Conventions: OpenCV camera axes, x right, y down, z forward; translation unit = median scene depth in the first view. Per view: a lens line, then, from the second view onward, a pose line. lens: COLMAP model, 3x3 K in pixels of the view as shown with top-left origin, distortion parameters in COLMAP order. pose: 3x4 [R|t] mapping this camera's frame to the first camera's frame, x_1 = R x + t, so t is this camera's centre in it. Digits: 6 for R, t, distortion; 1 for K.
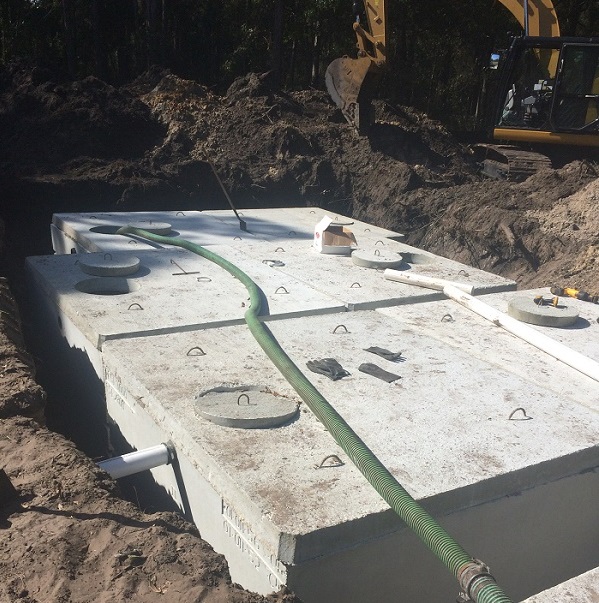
lens RADIAL K [[636.1, 0, 299.5], [0, 636.1, 349.3], [0, 0, 1]] dist [0.066209, -0.107300]
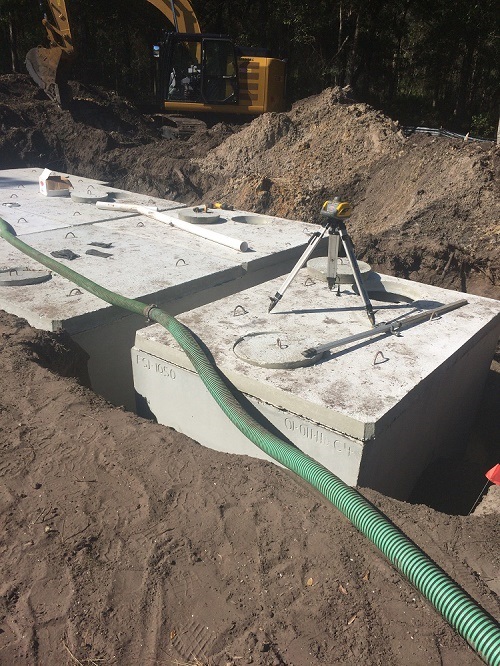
lens RADIAL K [[559.9, 0, 250.0], [0, 559.9, 333.0], [0, 0, 1]] dist [0.076163, -0.142330]
pose [[0.925853, -0.163803, 0.340535, -0.020638], [0.146171, 0.986259, 0.076994, 0.093798], [-0.348467, -0.021509, 0.937074, -0.249887]]
